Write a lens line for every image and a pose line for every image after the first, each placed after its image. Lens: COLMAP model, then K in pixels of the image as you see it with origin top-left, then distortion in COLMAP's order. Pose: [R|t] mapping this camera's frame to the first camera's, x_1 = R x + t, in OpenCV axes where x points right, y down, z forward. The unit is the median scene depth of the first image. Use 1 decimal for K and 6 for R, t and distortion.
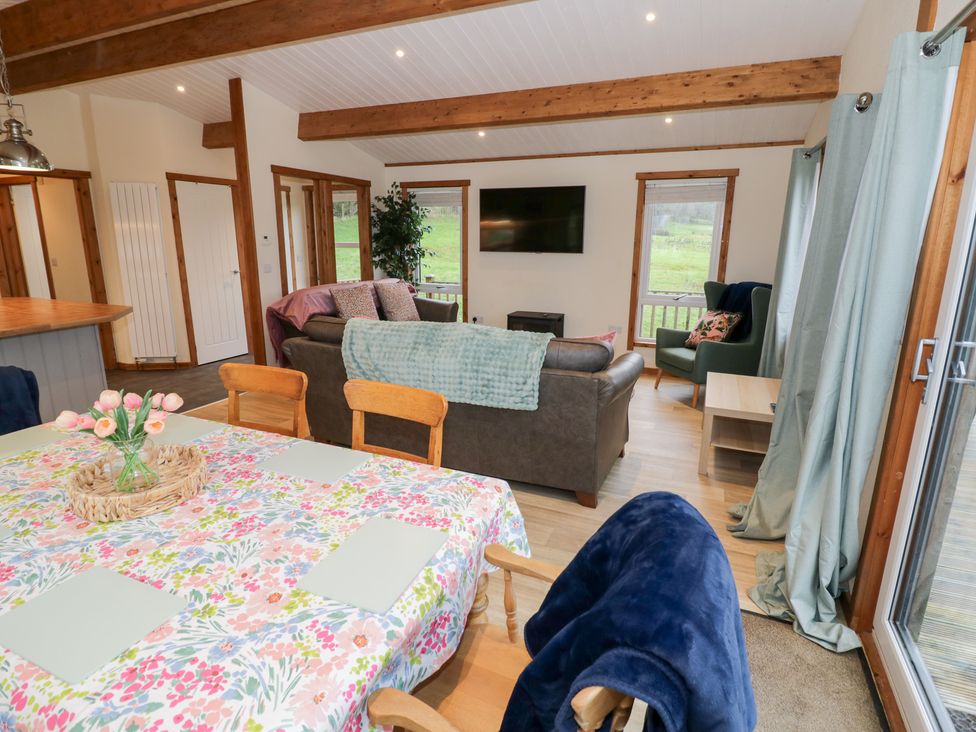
lens RADIAL K [[518.6, 0, 487.8], [0, 518.6, 355.8], [0, 0, 1]] dist [0.002948, -0.015267]
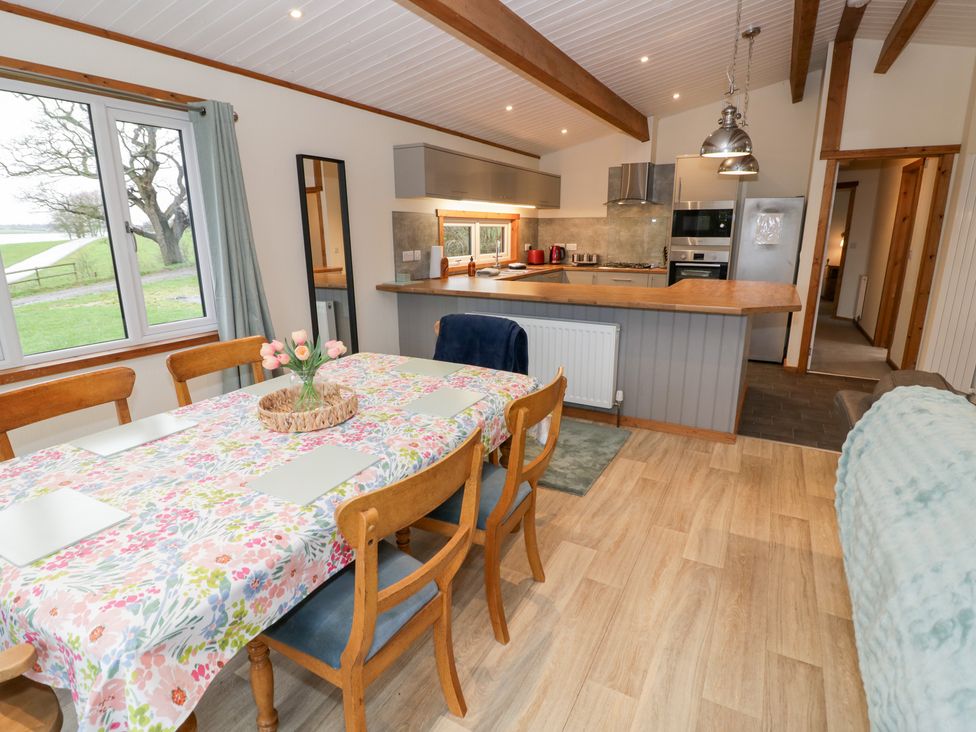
lens RADIAL K [[510.3, 0, 489.4], [0, 510.3, 361.6], [0, 0, 1]] dist [-0.001593, -0.012921]
pose [[-0.089040, 0.242236, -0.966123, 0.321484], [-0.222298, 0.940676, 0.256343, -0.191687], [0.970905, 0.237592, -0.029909, 0.980255]]
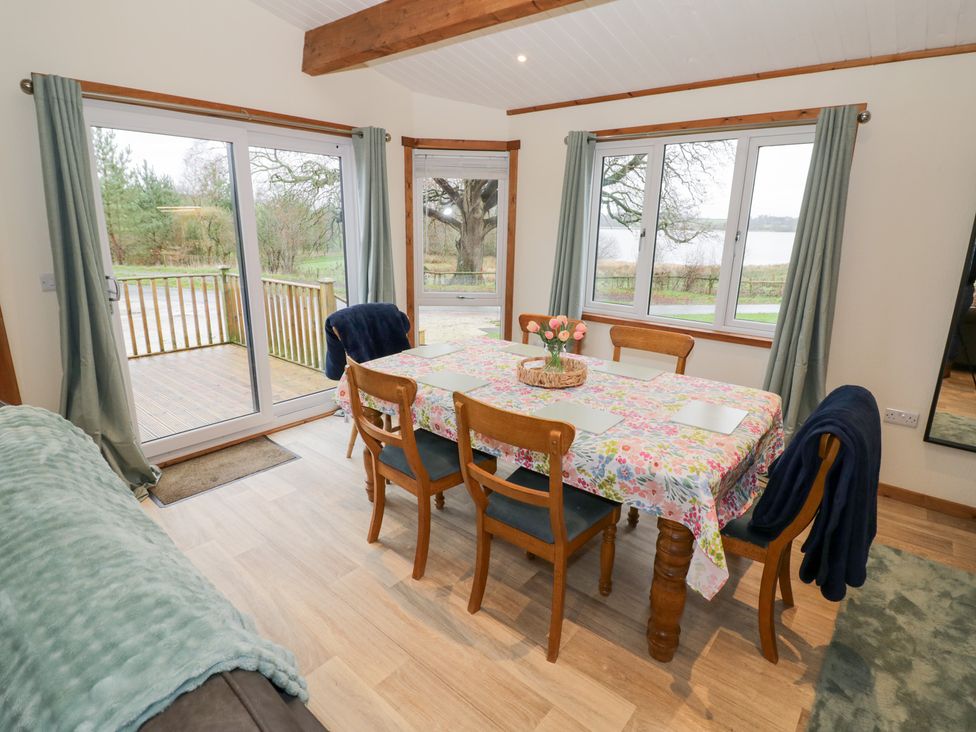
lens RADIAL K [[506.4, 0, 485.3], [0, 506.4, 359.6], [0, 0, 1]] dist [0.001432, -0.013930]
pose [[-0.957733, -0.099570, 0.269875, -0.614862], [0.039049, 0.884495, 0.464912, -0.389078], [-0.284995, 0.455800, -0.843222, 1.659721]]
